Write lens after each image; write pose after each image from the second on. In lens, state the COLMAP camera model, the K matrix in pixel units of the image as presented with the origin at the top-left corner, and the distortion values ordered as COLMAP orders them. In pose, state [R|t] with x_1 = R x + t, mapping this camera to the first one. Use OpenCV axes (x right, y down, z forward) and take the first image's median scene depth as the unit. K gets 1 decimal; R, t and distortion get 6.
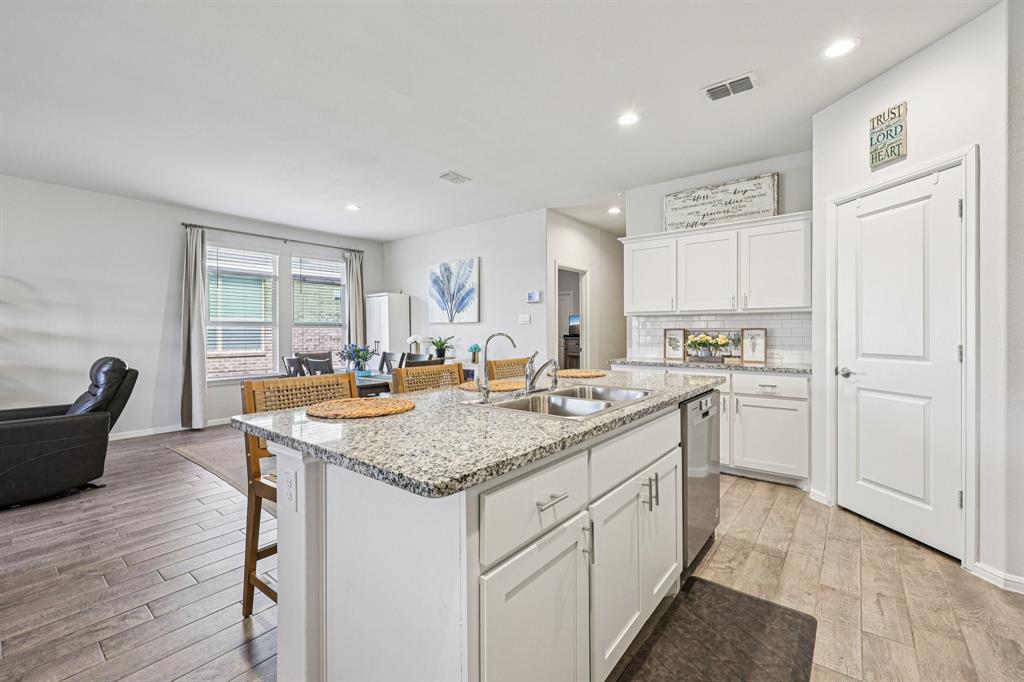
lens RADIAL K [[429.8, 0, 515.3], [0, 429.8, 333.1], [0, 0, 1]] dist [0.001709, -0.000371]
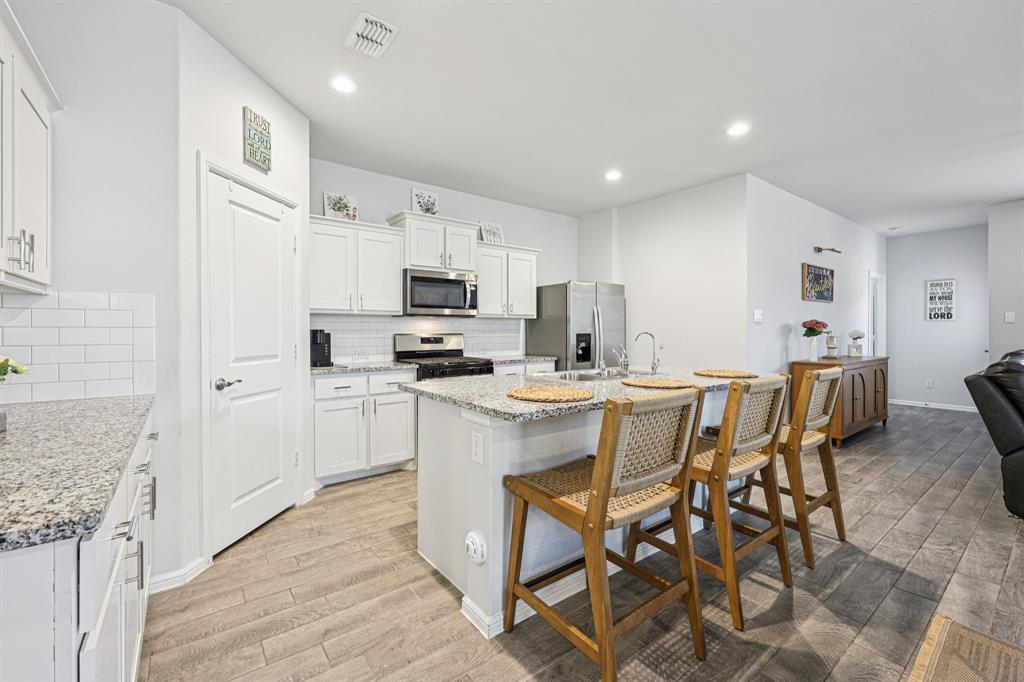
lens RADIAL K [[429.8, 0, 515.7], [0, 429.8, 333.7], [0, 0, 1]] dist [0.001709, -0.000371]
pose [[-0.970043, 0.003286, 0.242910, 0.019366], [0.005243, 0.999959, 0.007414, -0.004165], [-0.242876, 0.008465, -0.970020, 1.096662]]
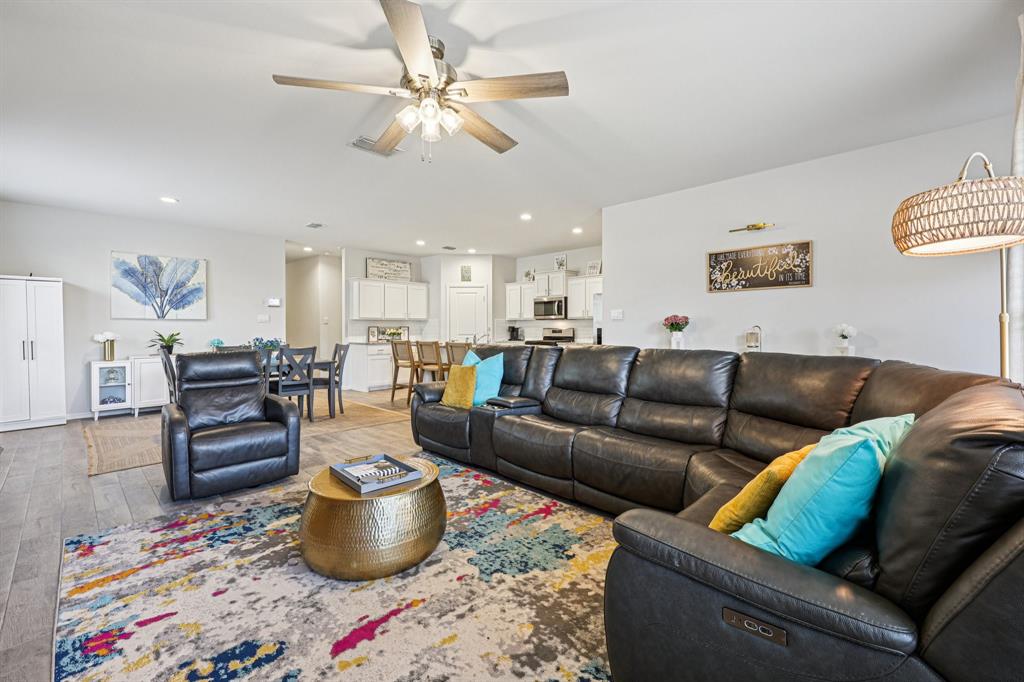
lens RADIAL K [[429.8, 0, 513.4], [0, 429.8, 329.2], [0, 0, 1]] dist [0.001709, -0.000371]
pose [[0.096036, -0.001039, 0.995377, -1.580030], [0.005373, 0.999985, 0.000525, 0.005080], [-0.995363, 0.005297, 0.096040, 0.161963]]
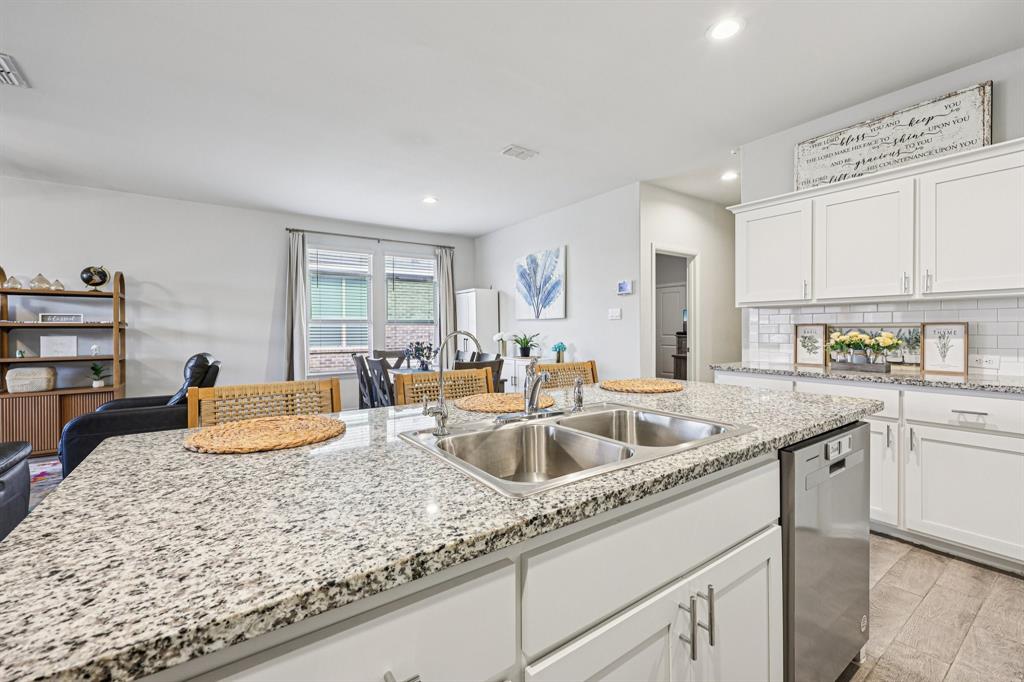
lens RADIAL K [[429.8, 0, 514.4], [0, 429.8, 332.9], [0, 0, 1]] dist [0.001709, -0.000371]
pose [[0.959831, 0.000324, -0.280578, 0.092353], [0.001521, 0.999979, 0.006356, -0.000121], [0.280575, -0.006527, 0.959810, 0.155494]]
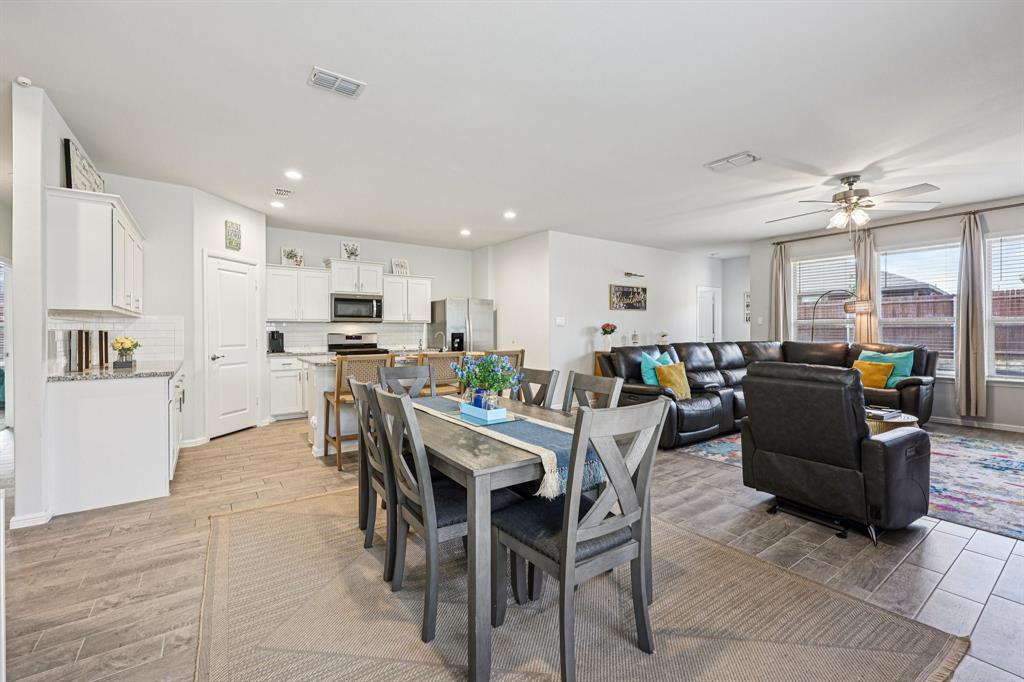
lens RADIAL K [[429.8, 0, 513.9], [0, 429.8, 334.3], [0, 0, 1]] dist [0.001709, -0.000371]
pose [[-0.960049, 0.005288, 0.279782, -0.561412], [0.008087, 0.999928, 0.008851, -0.003261], [-0.279715, 0.010760, -0.960023, 1.525945]]
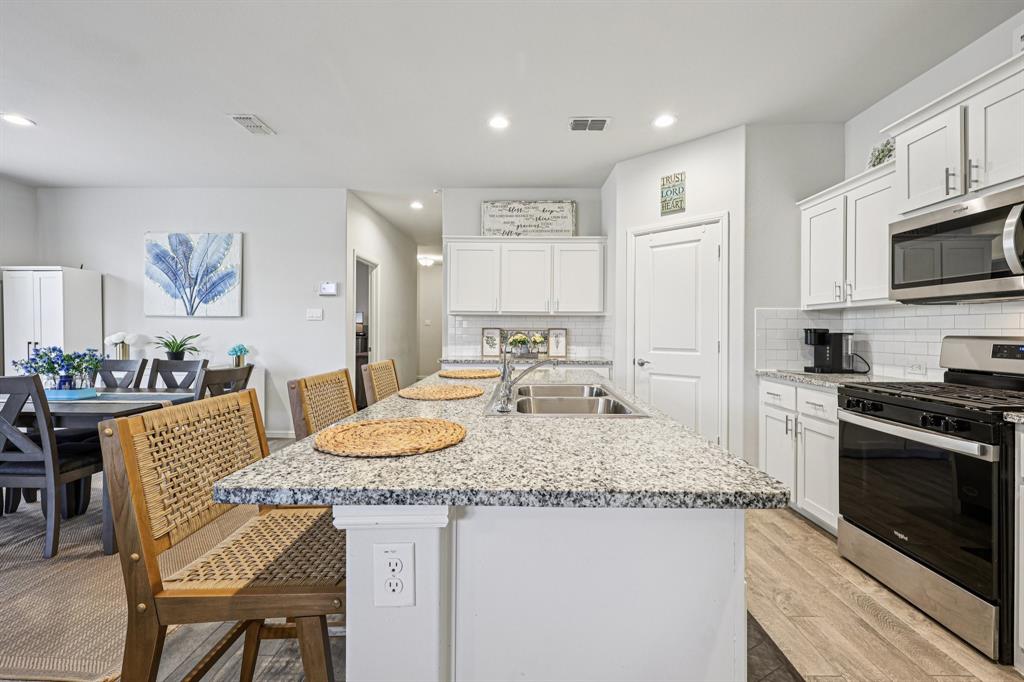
lens RADIAL K [[429.8, 0, 515.0], [0, 429.8, 330.6], [0, 0, 1]] dist [0.001709, -0.000371]
pose [[0.793624, 0.008133, 0.608354, -0.235865], [-0.006450, 0.999967, -0.004954, 0.001605], [-0.608374, 0.000008, 0.793650, 0.118960]]
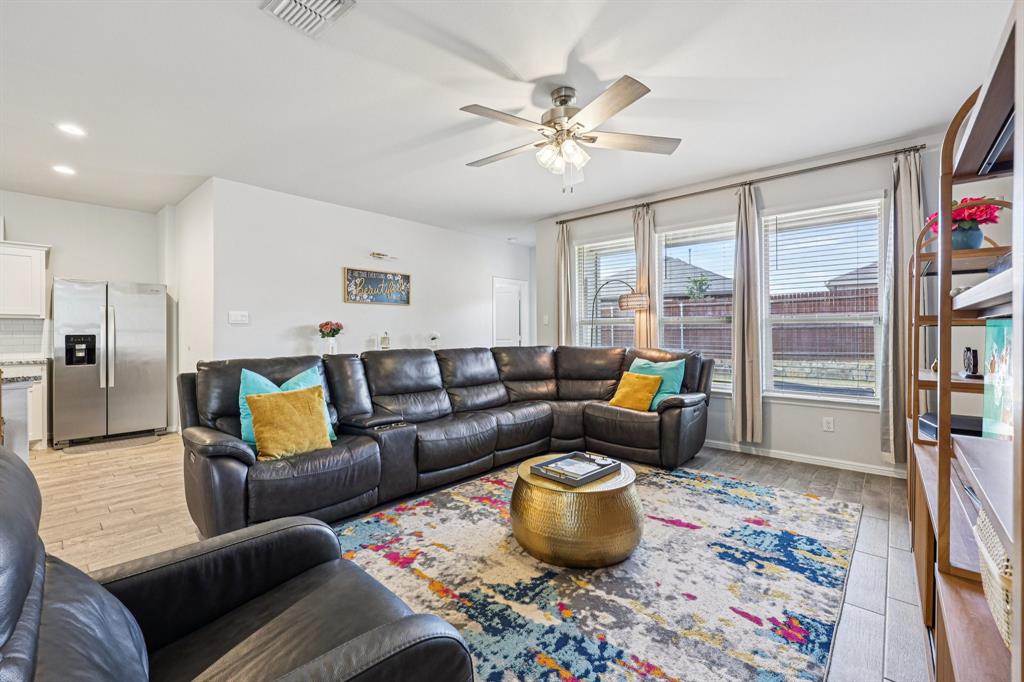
lens RADIAL K [[429.8, 0, 515.0], [0, 429.8, 332.3], [0, 0, 1]] dist [0.001709, -0.000371]
pose [[-0.998538, 0.005186, 0.053797, -1.002158], [0.005320, 0.999983, 0.002357, 0.001545], [-0.053784, 0.002639, -0.998549, 0.973830]]
